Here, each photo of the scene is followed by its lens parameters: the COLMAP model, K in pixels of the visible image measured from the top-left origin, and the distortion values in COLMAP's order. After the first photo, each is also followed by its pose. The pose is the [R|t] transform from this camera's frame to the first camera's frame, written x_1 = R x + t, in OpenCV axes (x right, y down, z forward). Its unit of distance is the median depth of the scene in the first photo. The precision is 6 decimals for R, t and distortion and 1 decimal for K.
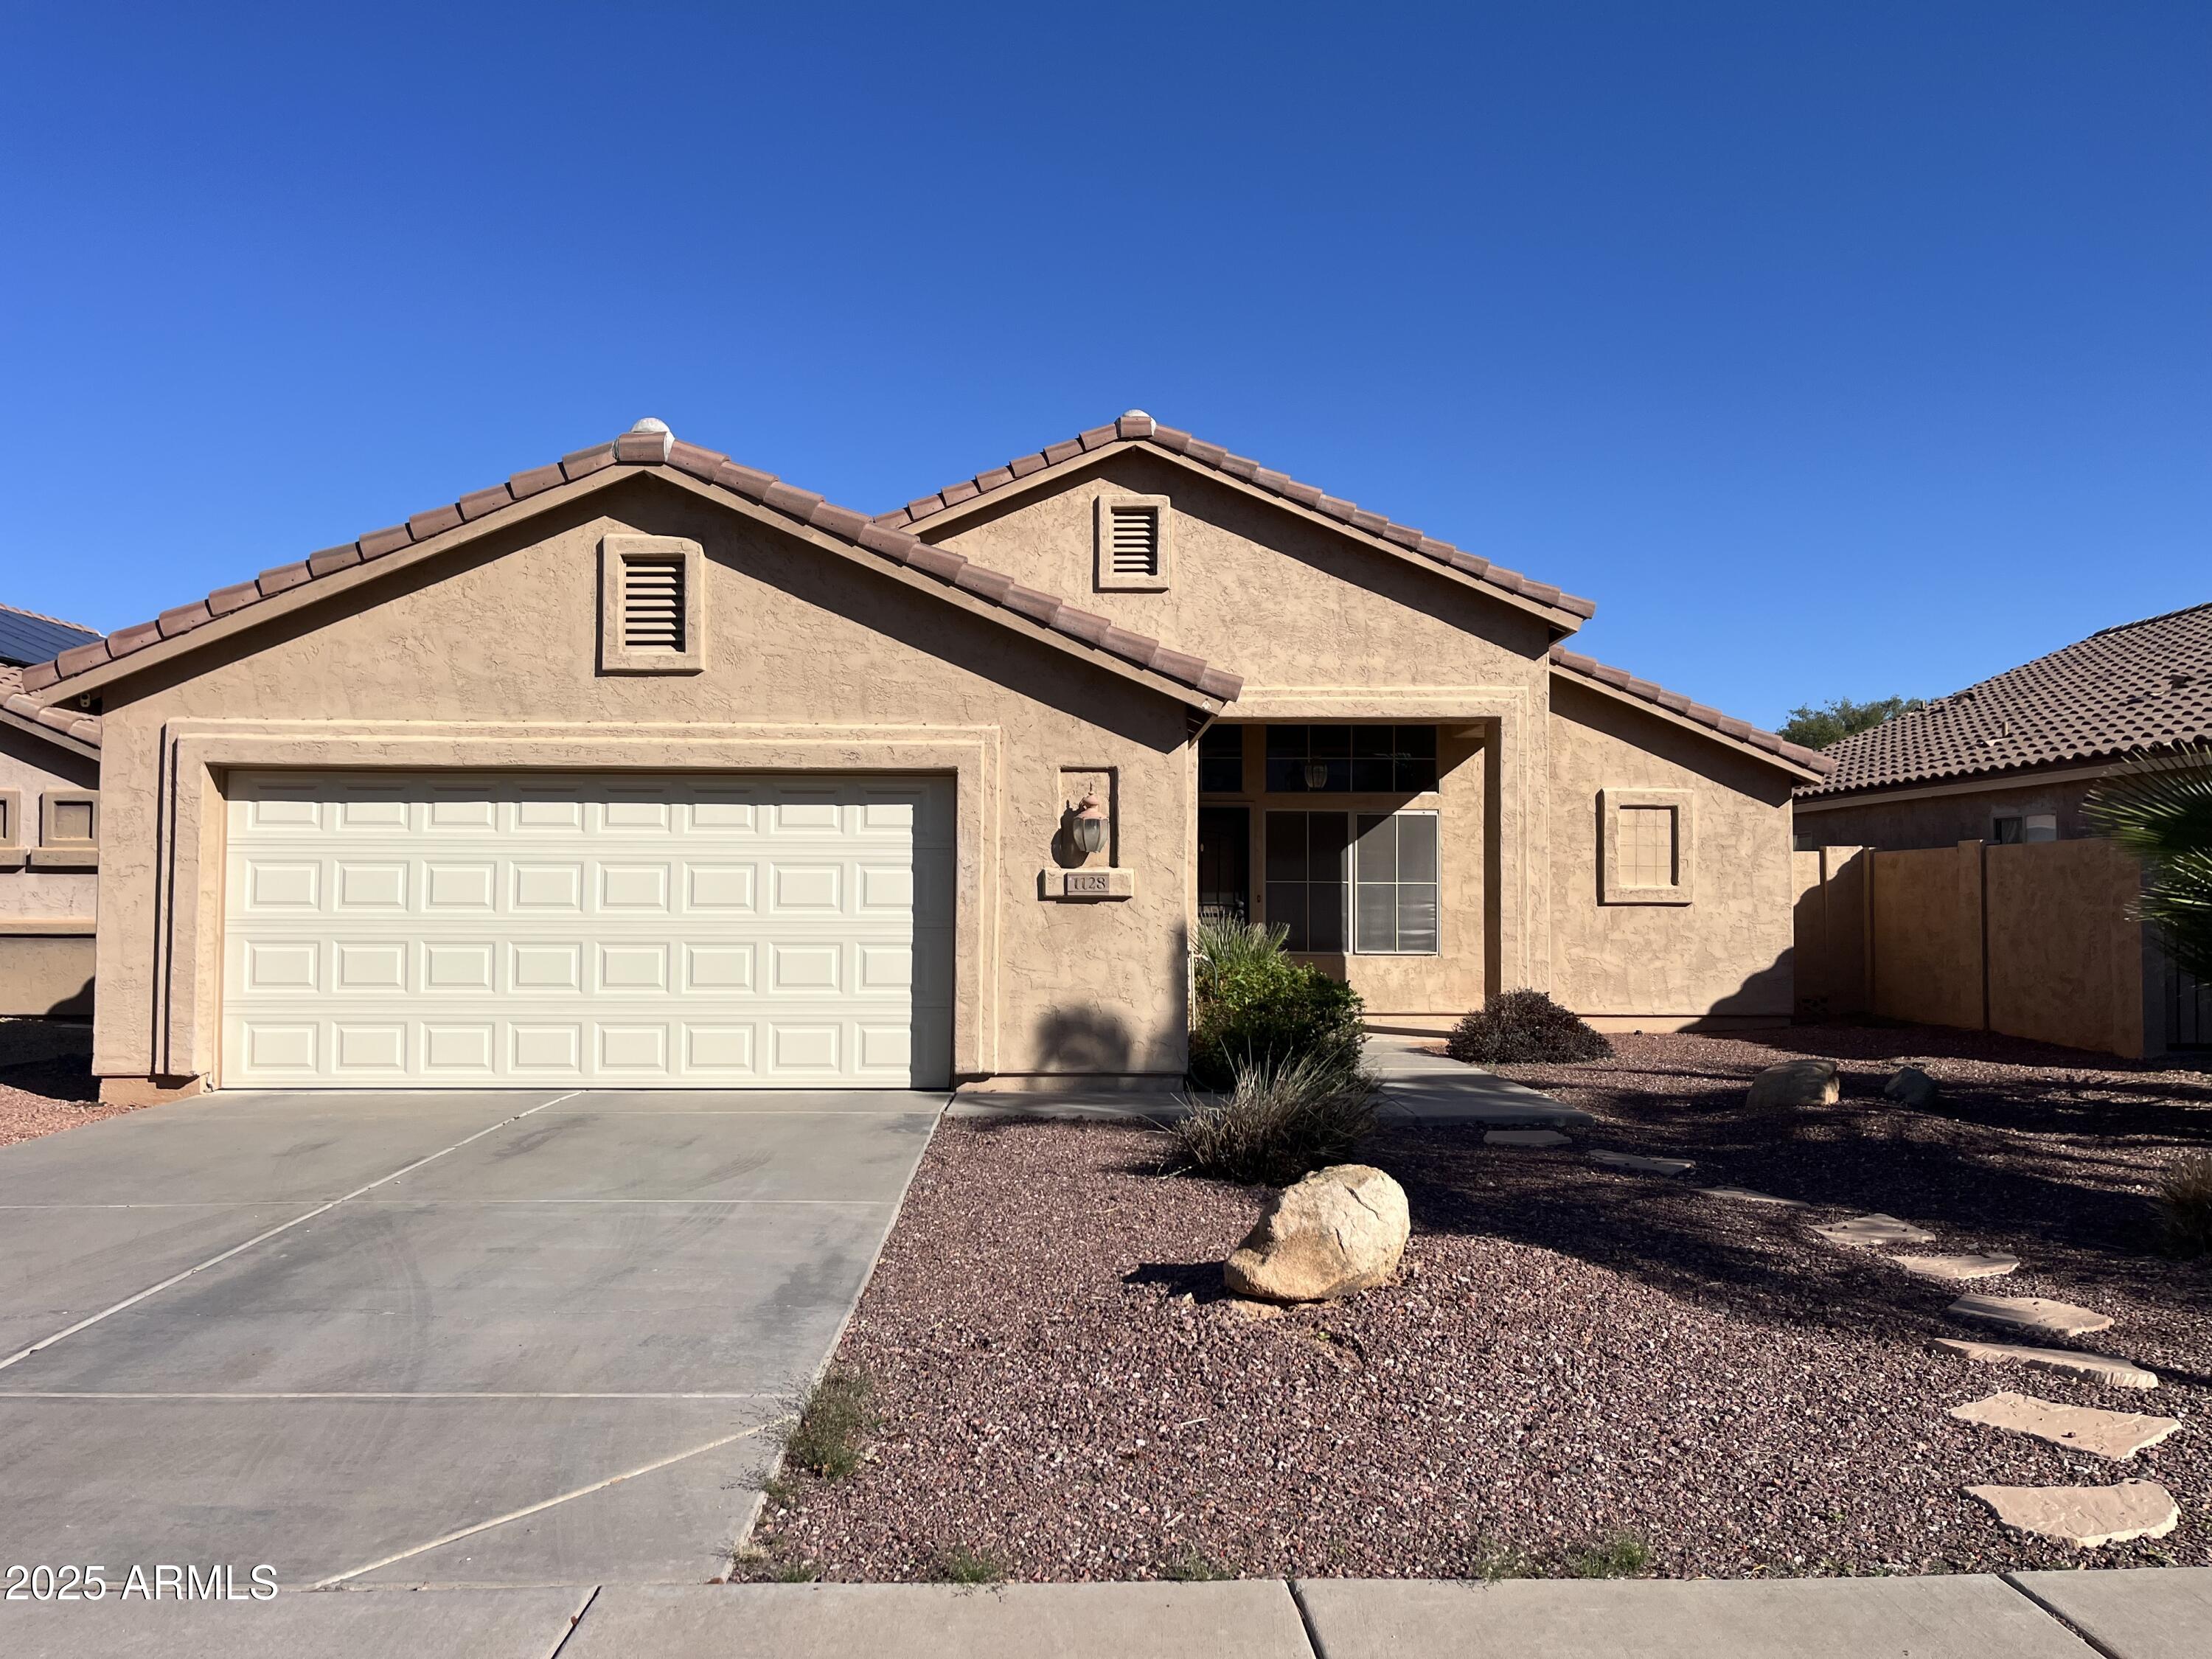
lens RADIAL K [[1654.6, 0, 1074.3], [0, 1654.6, 841.0], [0, 0, 1]] dist [0.027520, -0.030570]
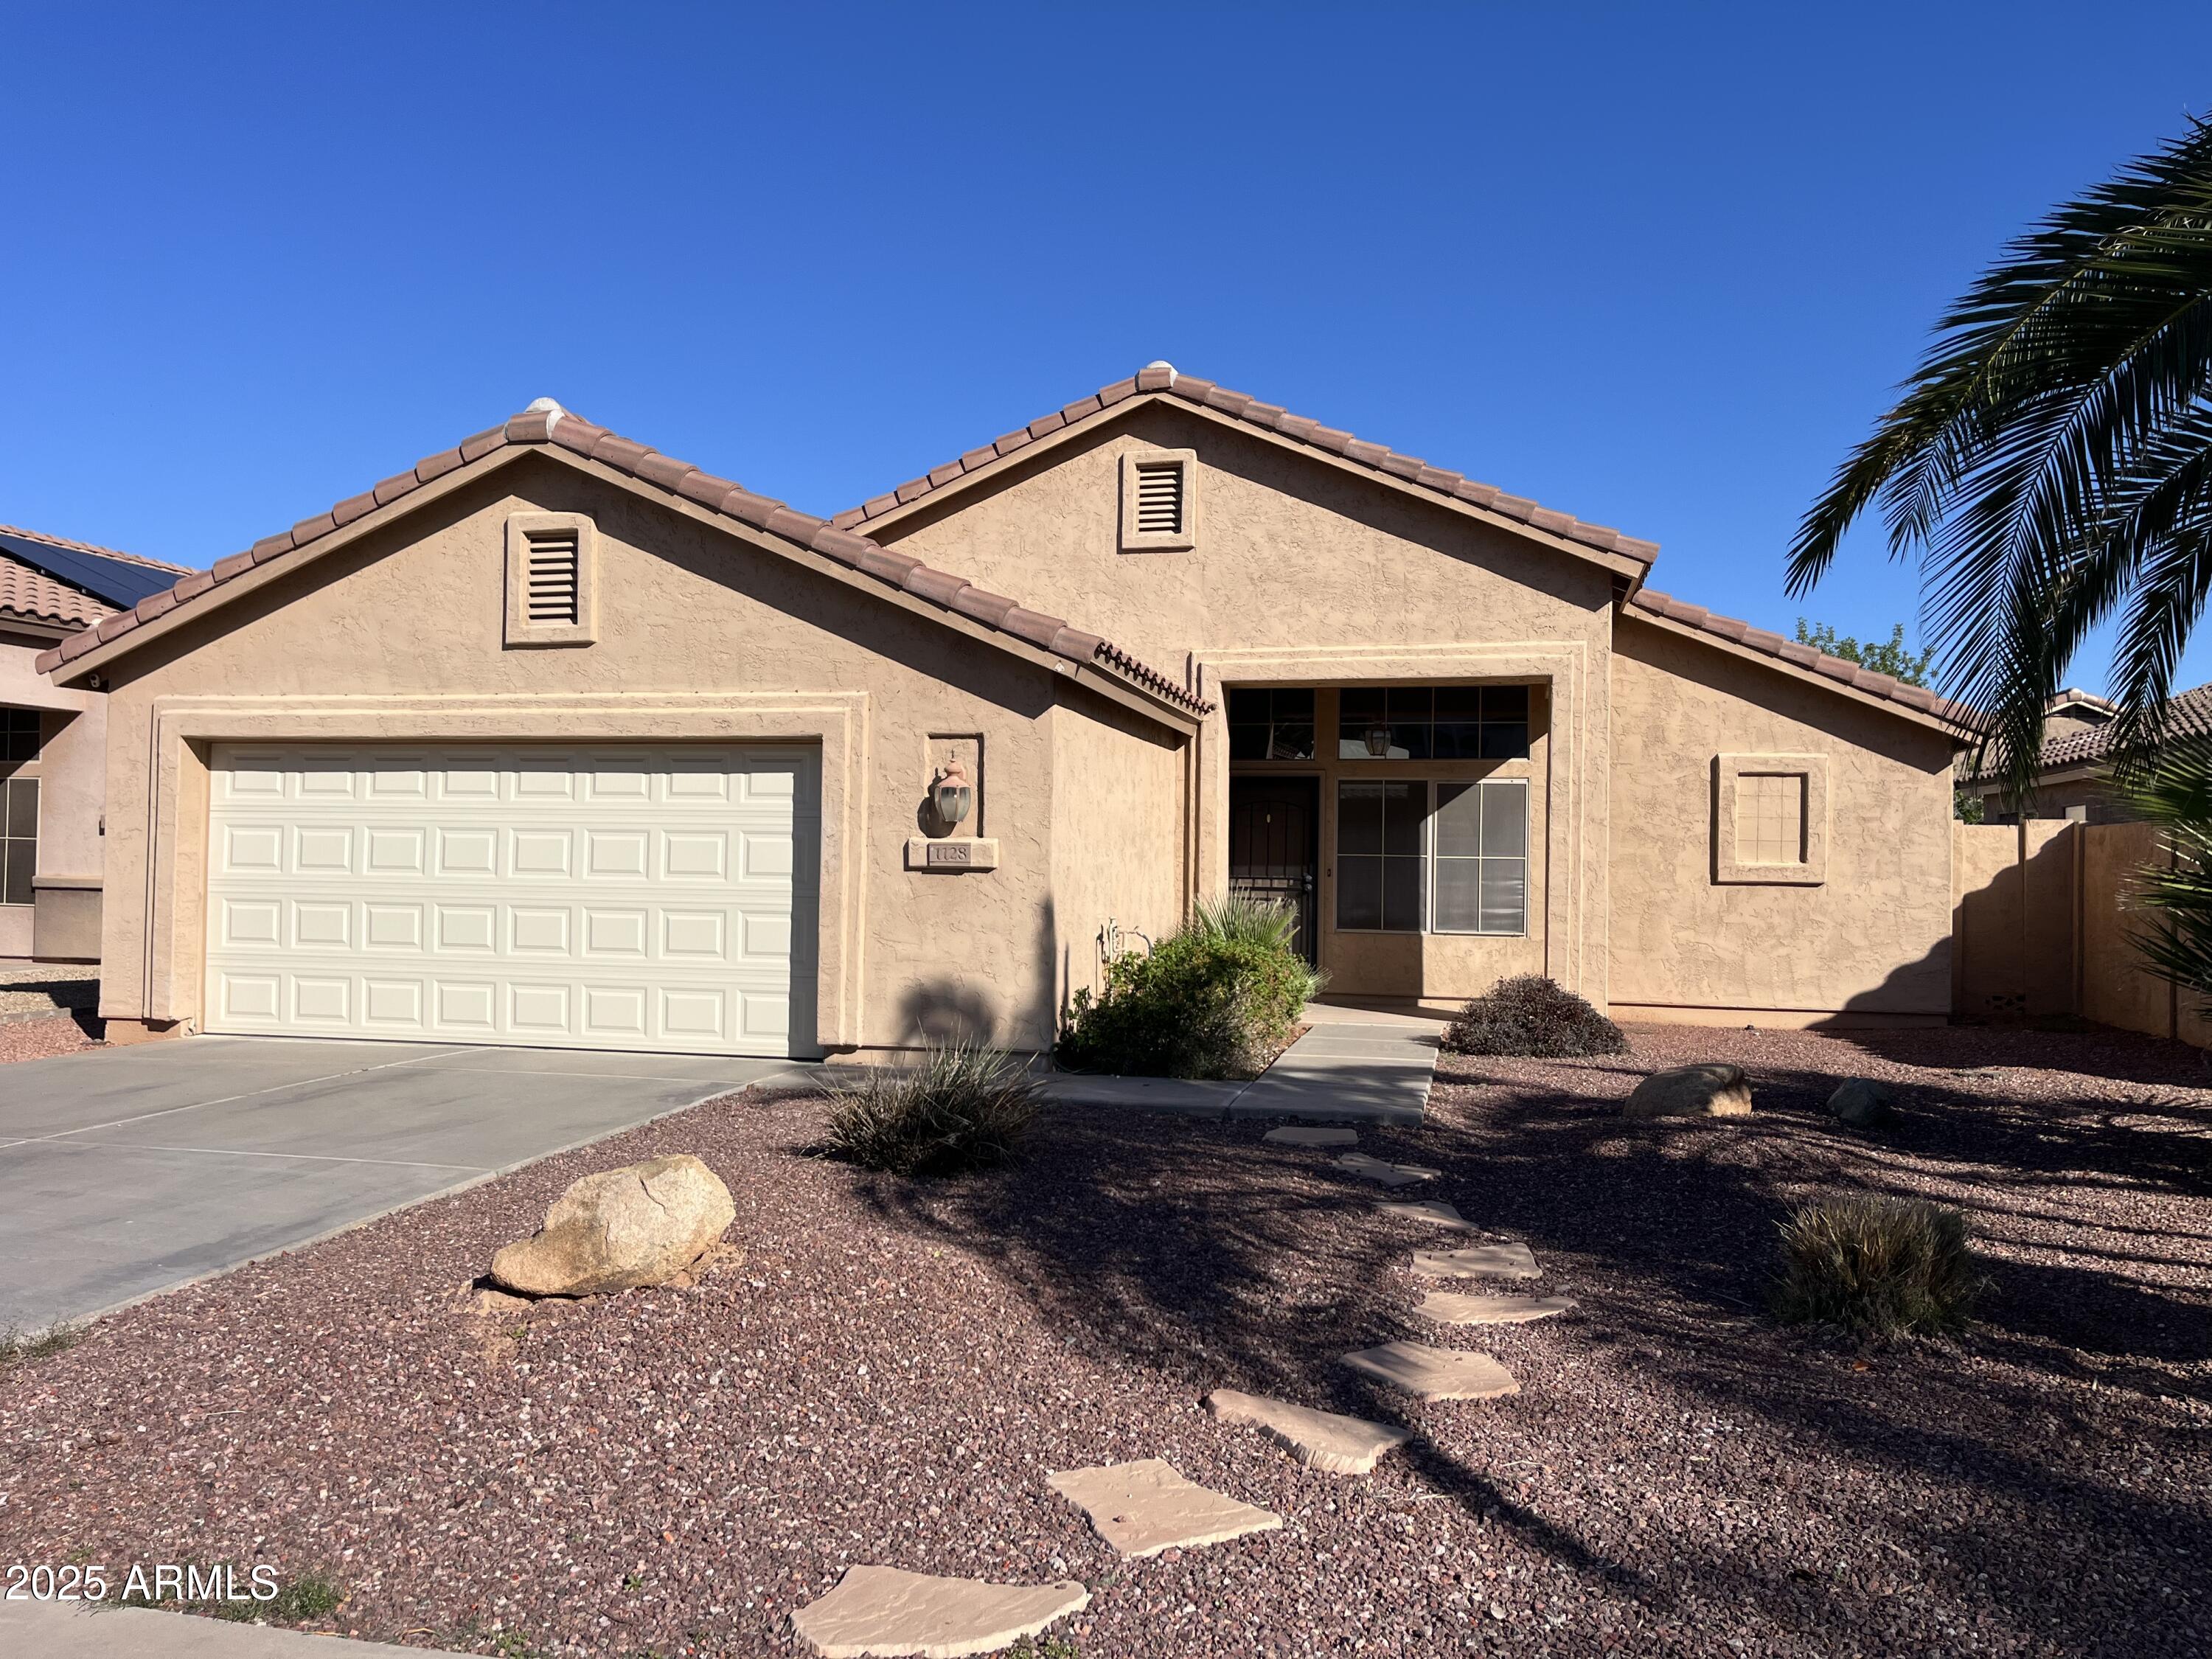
lens RADIAL K [[1654.6, 0, 1105.8], [0, 1654.6, 829.8], [0, 0, 1]] dist [0.027520, -0.030570]
pose [[0.970170, 0.005466, -0.242365, 0.327691], [-0.002940, 0.999938, 0.010785, 0.001072], [0.242409, -0.009750, 0.970125, 0.080541]]
